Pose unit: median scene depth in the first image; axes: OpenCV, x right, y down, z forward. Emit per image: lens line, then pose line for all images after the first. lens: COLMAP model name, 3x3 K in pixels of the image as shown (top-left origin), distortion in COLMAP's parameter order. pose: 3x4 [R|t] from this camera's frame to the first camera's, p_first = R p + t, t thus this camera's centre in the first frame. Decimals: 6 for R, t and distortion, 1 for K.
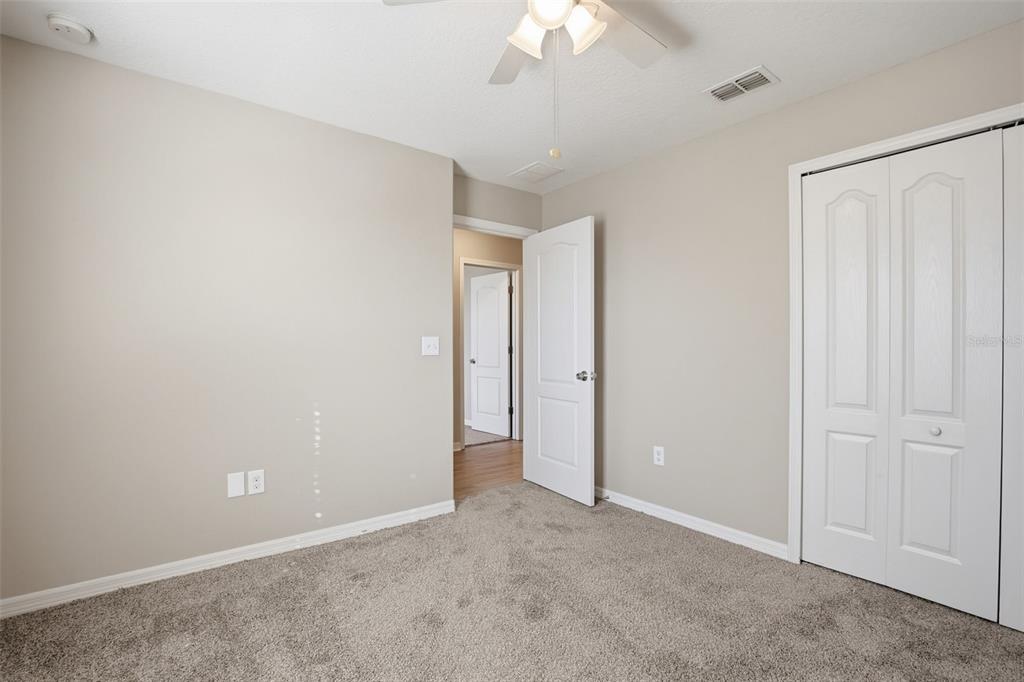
lens RADIAL K [[474.0, 0, 511.8], [0, 474.0, 345.9], [0, 0, 1]] dist [-0.038475, 0.008841]
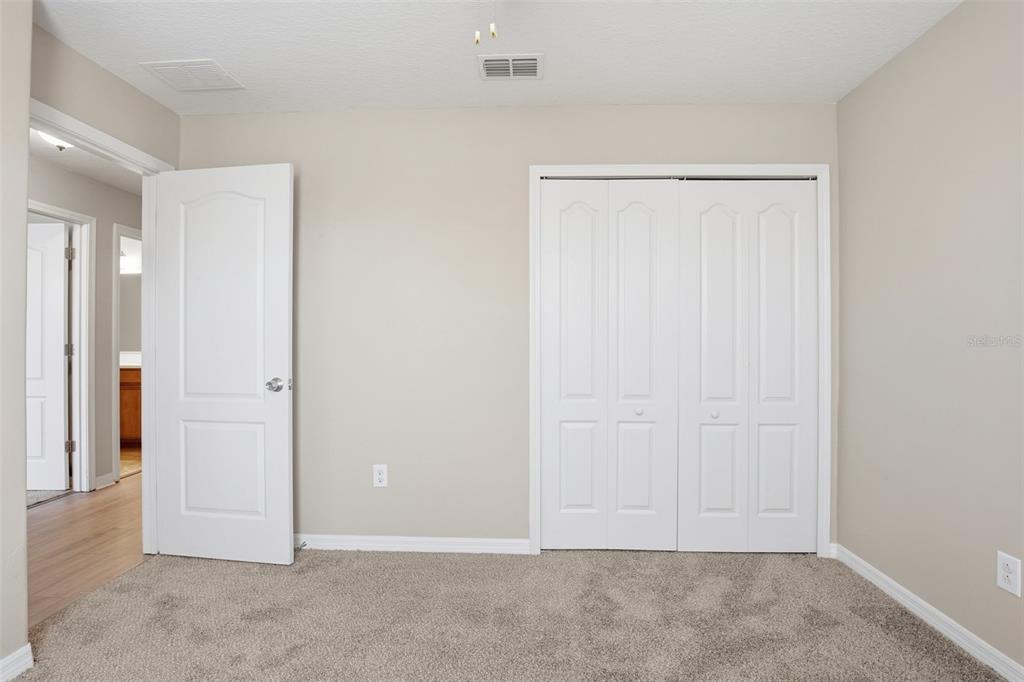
lens RADIAL K [[479.7, 0, 511.9], [0, 479.7, 338.3], [0, 0, 1]] dist [-0.032613, 0.006096]
pose [[0.642509, 0.004015, 0.766268, -0.183309], [0.002269, 0.999972, -0.007142, -0.001009], [-0.766275, 0.006327, 0.642482, 0.287781]]
